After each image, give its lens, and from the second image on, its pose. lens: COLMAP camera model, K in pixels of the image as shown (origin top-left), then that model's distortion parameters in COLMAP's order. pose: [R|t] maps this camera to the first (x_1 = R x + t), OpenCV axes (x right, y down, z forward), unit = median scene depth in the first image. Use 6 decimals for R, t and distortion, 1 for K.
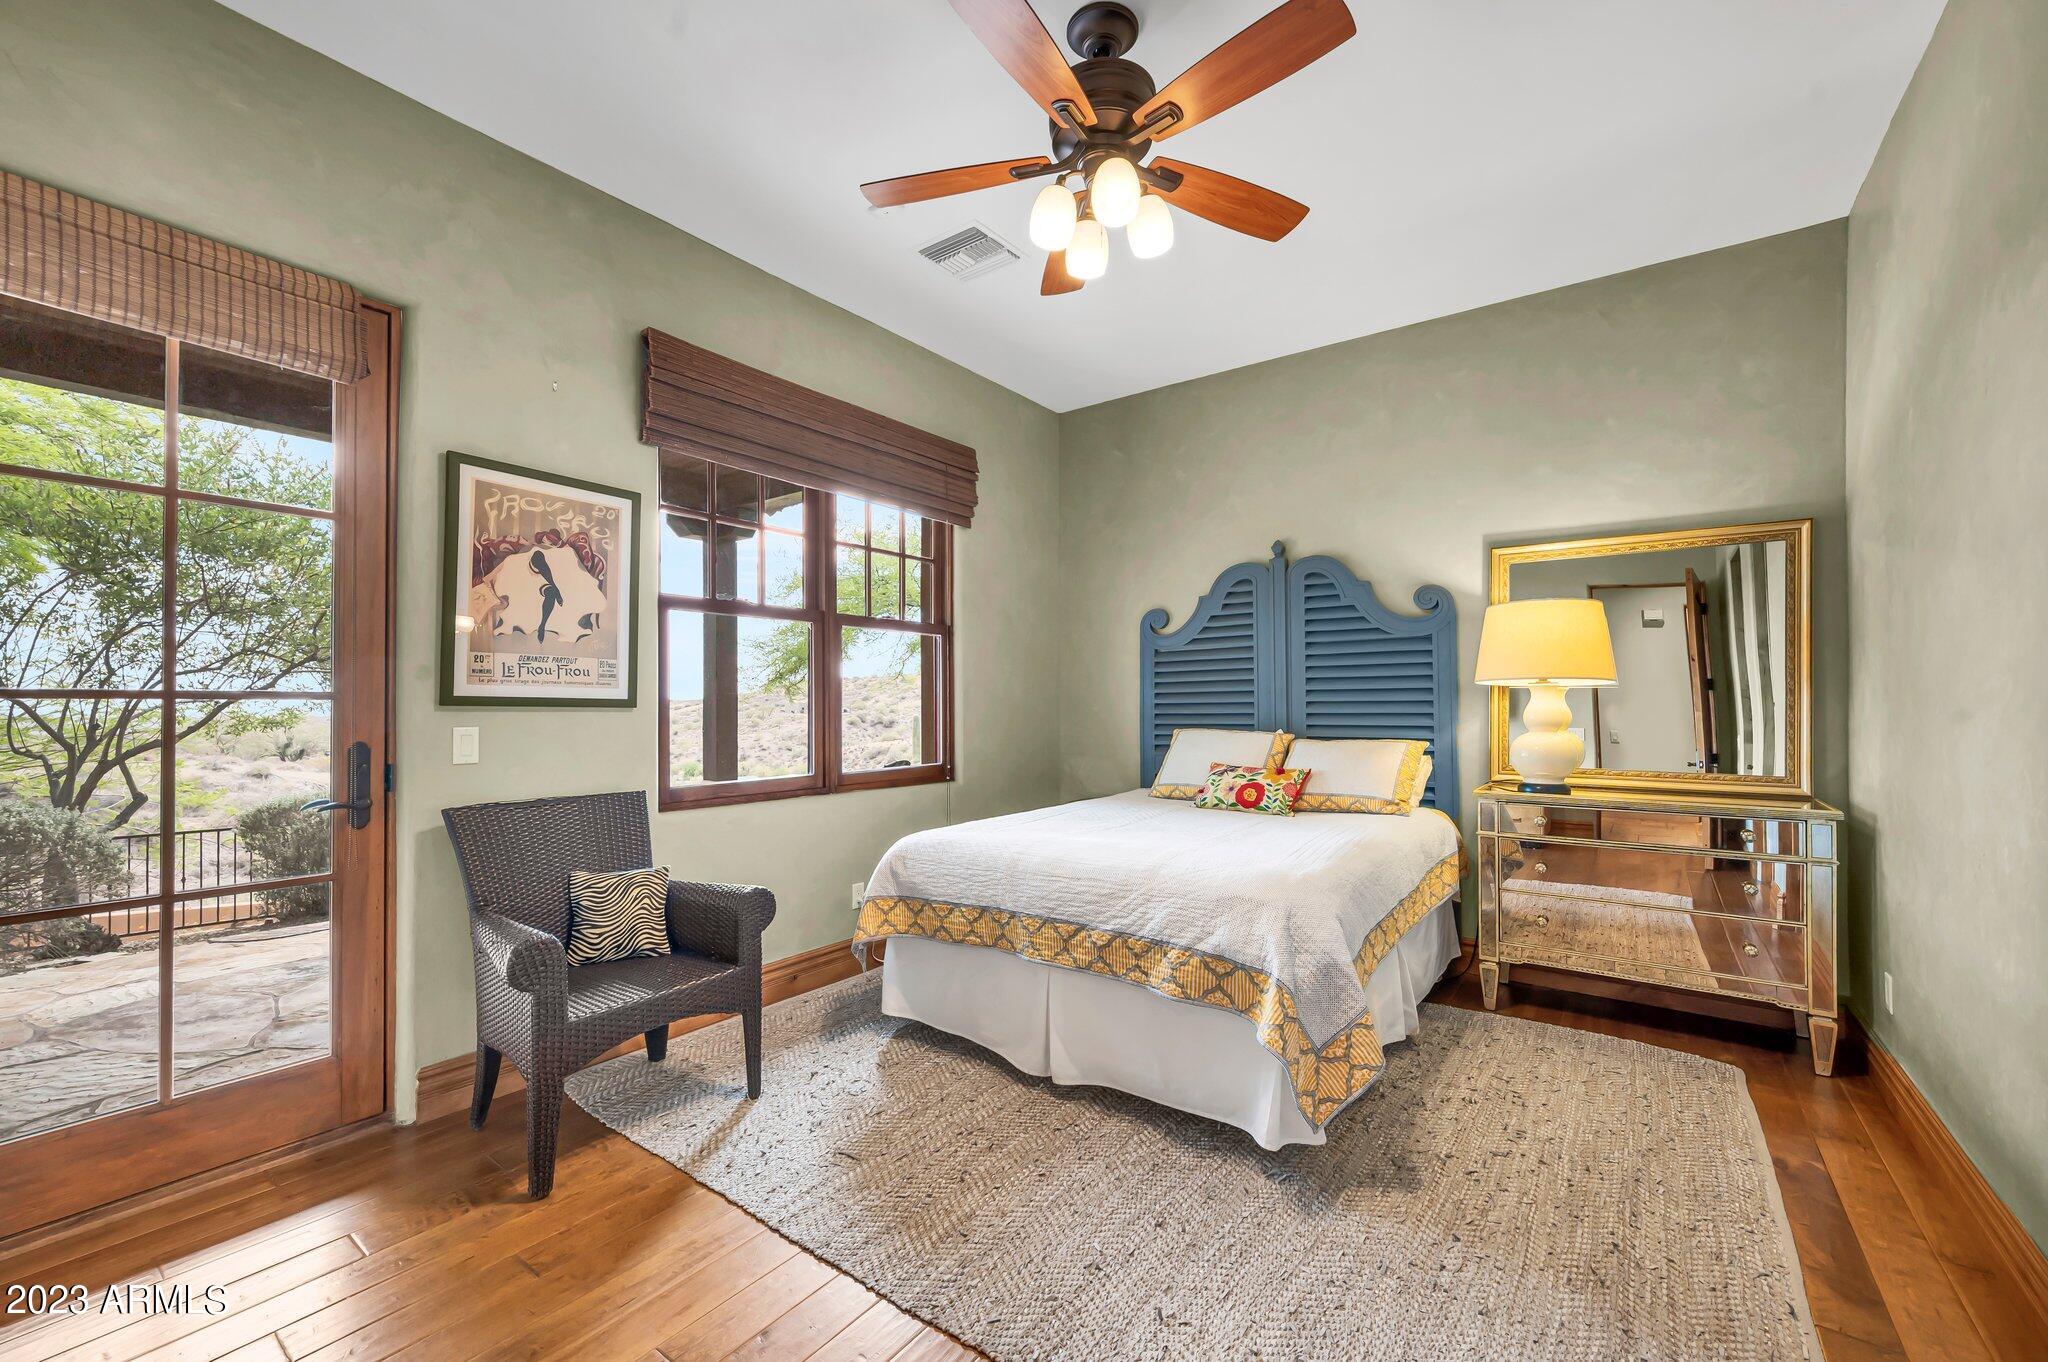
lens RADIAL K [[809.1, 0, 1028.6], [0, 809.1, 699.3], [0, 0, 1]] dist [0.000743, 0.000113]
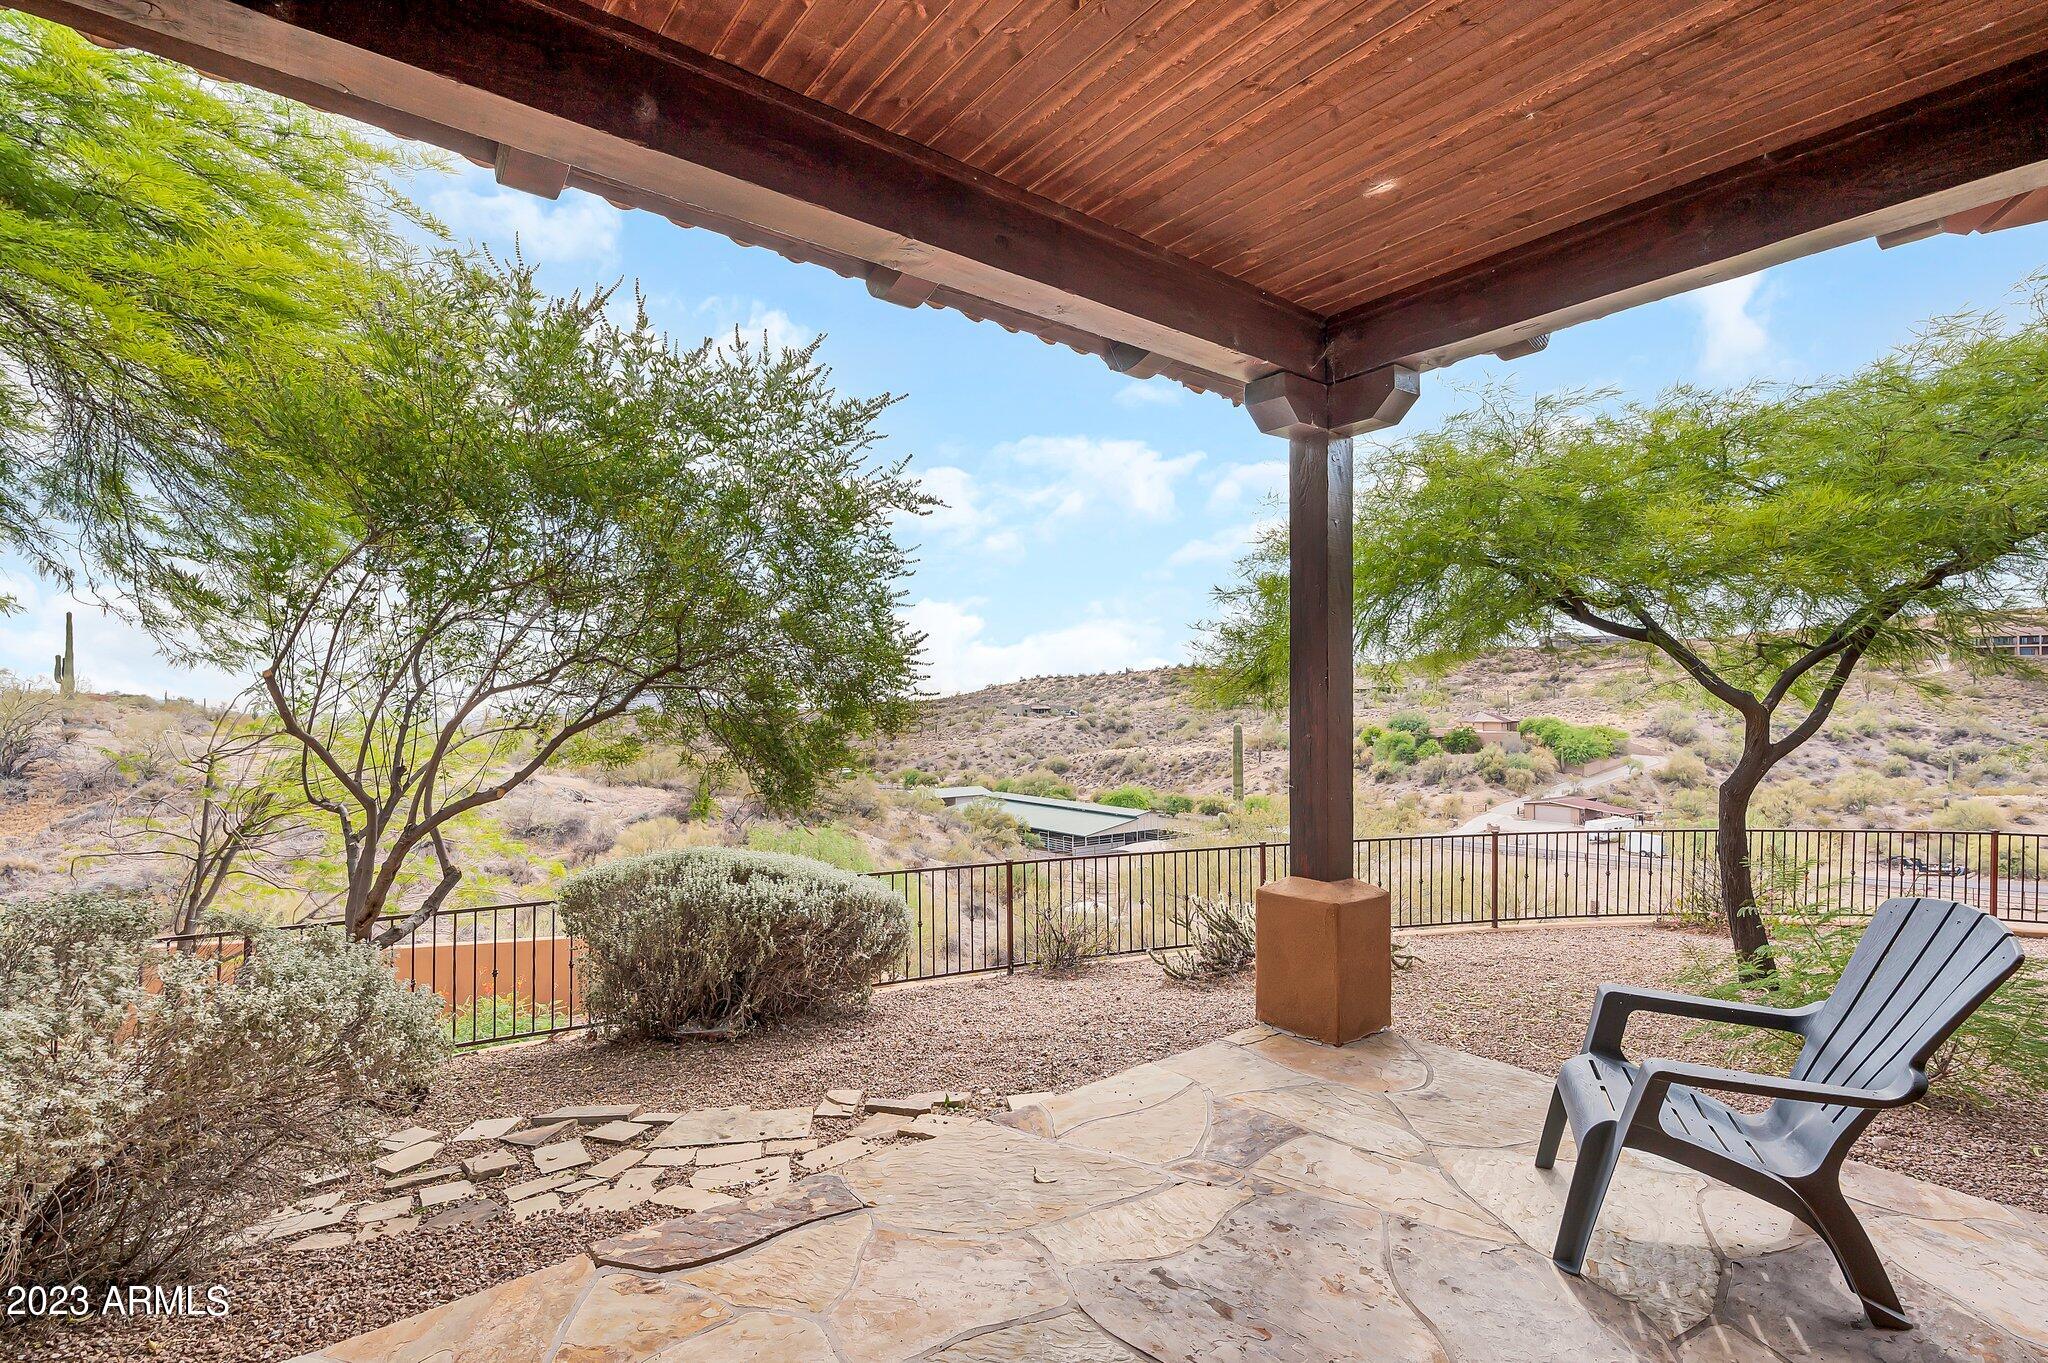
lens RADIAL K [[939.3, 0, 1024.0], [0, 939.3, 681.5], [0, 0, 1]] dist [0.016888, -0.000093]
pose [[0.964357, -0.008359, -0.264471, -0.430763], [0.003355, 0.999807, -0.019367, -0.022628], [0.264582, 0.017790, 0.964199, 0.366064]]
